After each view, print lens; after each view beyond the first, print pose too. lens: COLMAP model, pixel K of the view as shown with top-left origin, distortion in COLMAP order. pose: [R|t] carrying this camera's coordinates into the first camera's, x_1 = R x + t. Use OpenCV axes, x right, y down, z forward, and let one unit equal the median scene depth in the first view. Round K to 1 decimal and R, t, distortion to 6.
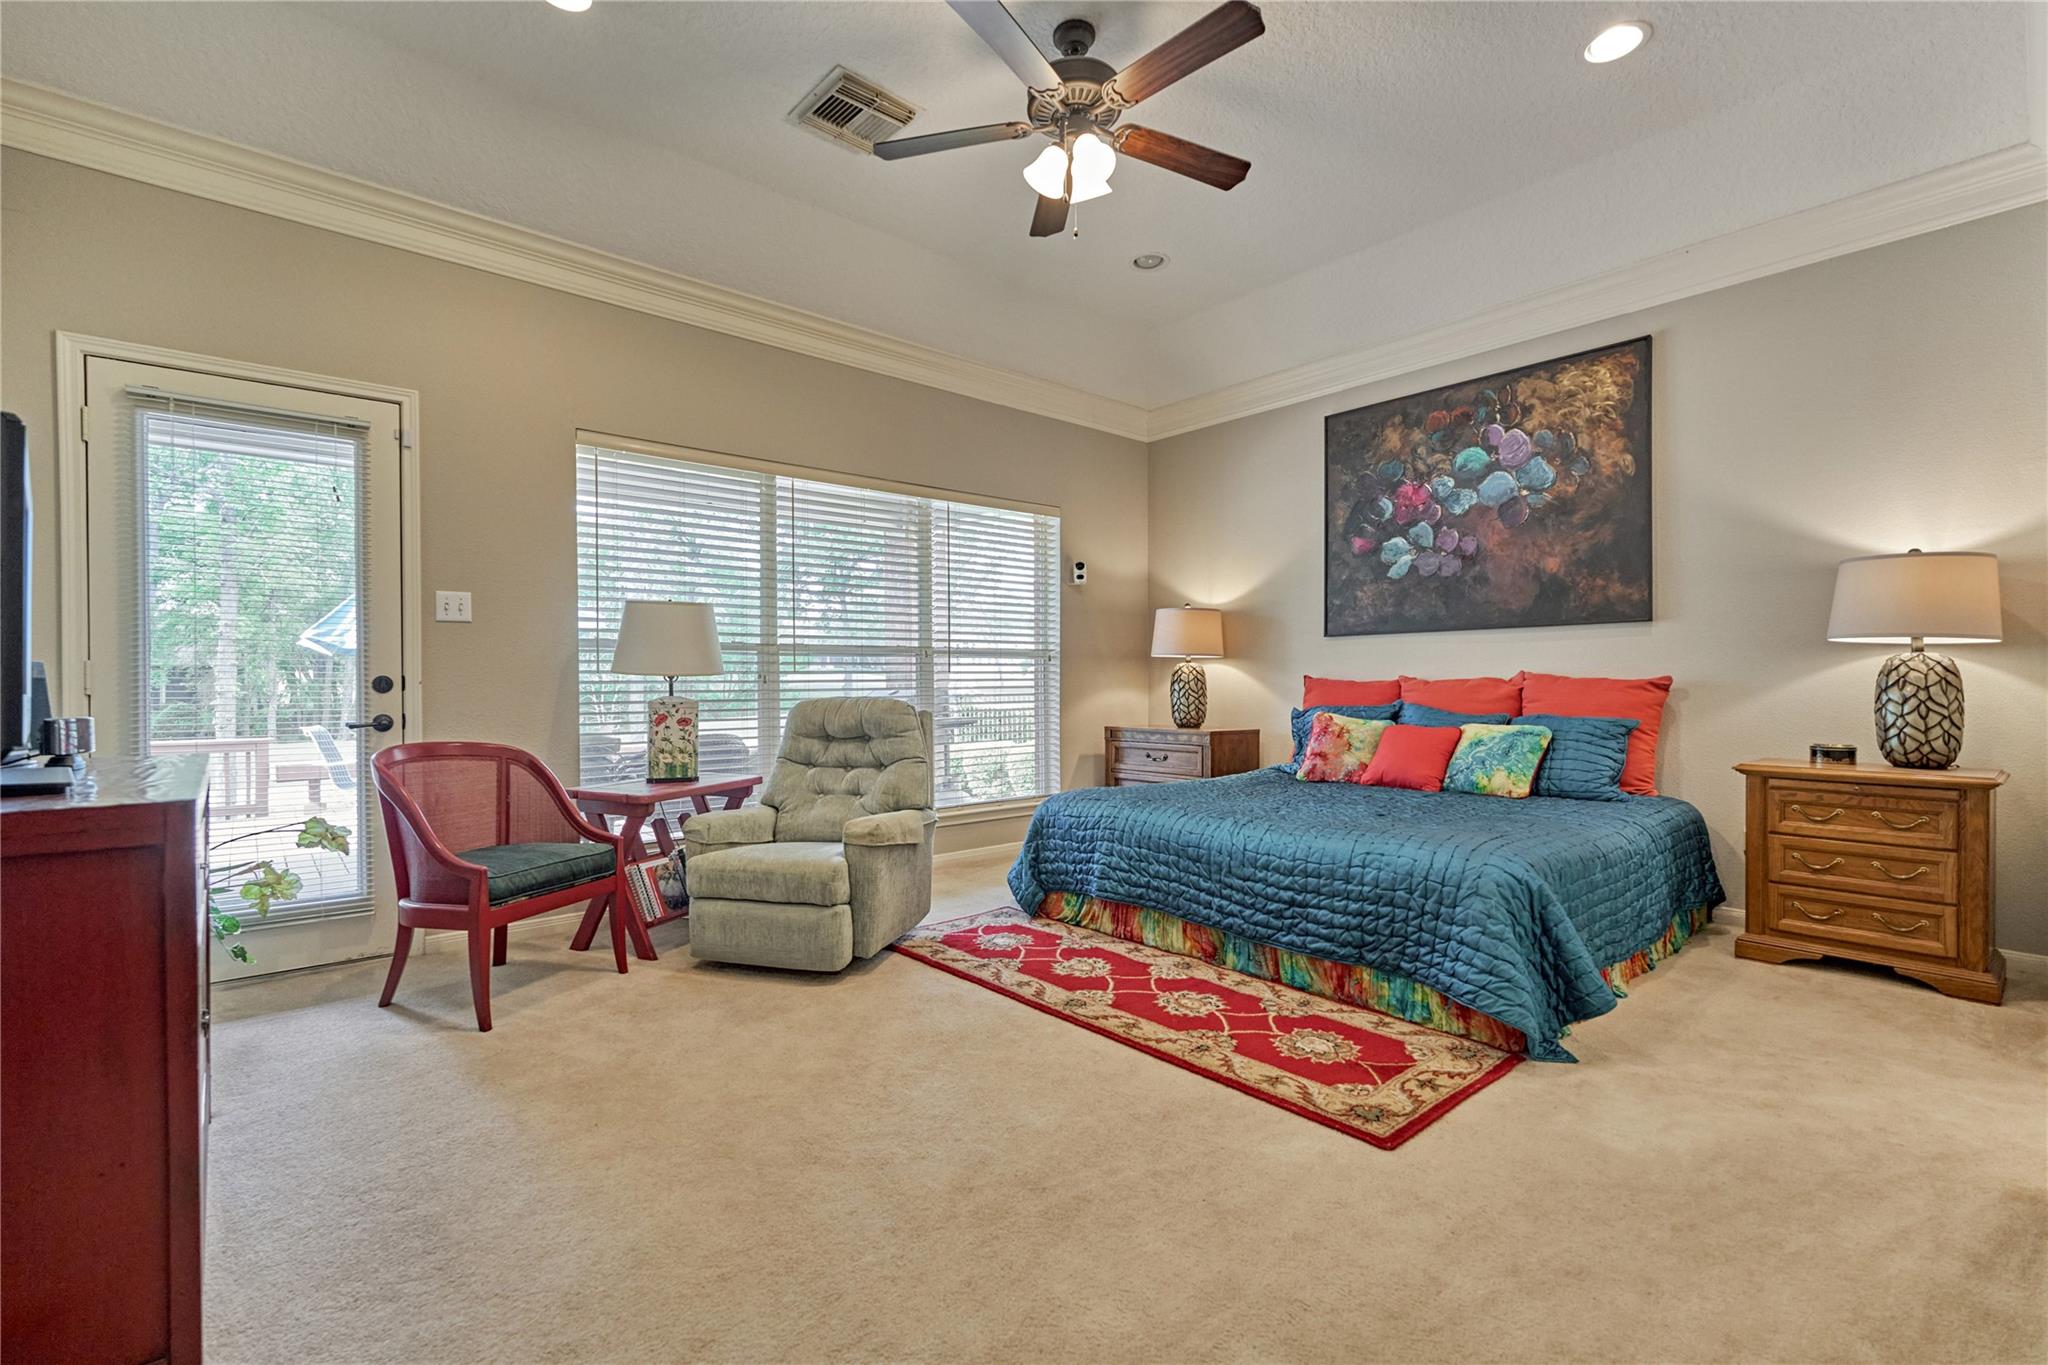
lens RADIAL K [[906.2, 0, 1027.6], [0, 906.2, 683.9], [0, 0, 1]] dist [-0.002152, -0.000850]
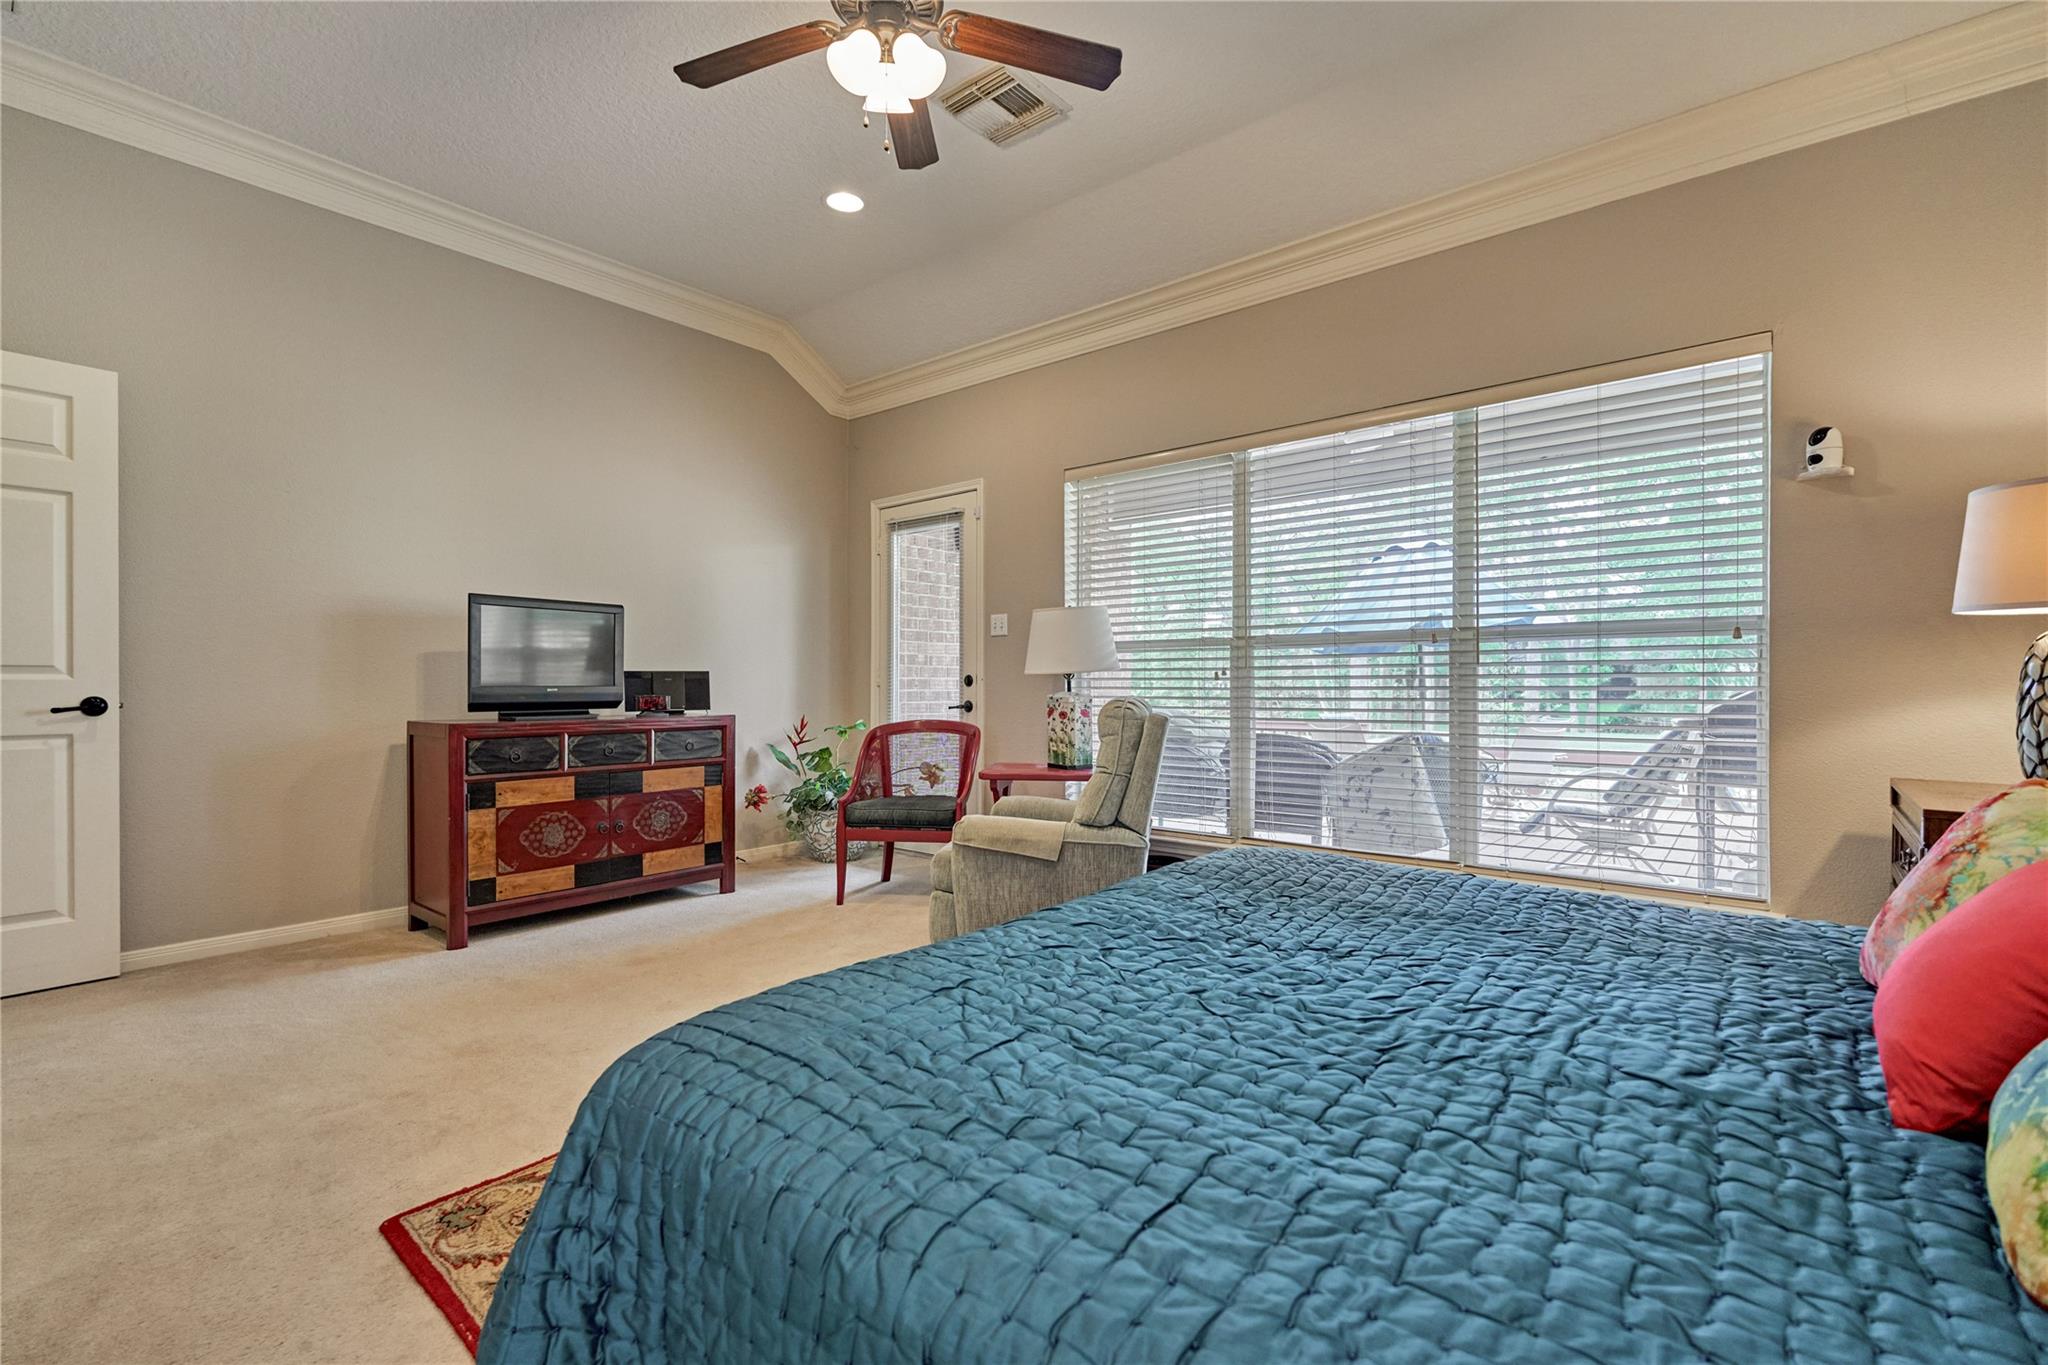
lens RADIAL K [[906.2, 0, 1026.3], [0, 906.2, 685.8], [0, 0, 1]] dist [-0.002152, -0.000850]
pose [[0.142977, 0.015152, -0.989610, 0.686567], [0.004320, 0.999864, 0.015934, -0.012262], [0.989717, -0.006553, 0.142893, 0.759695]]
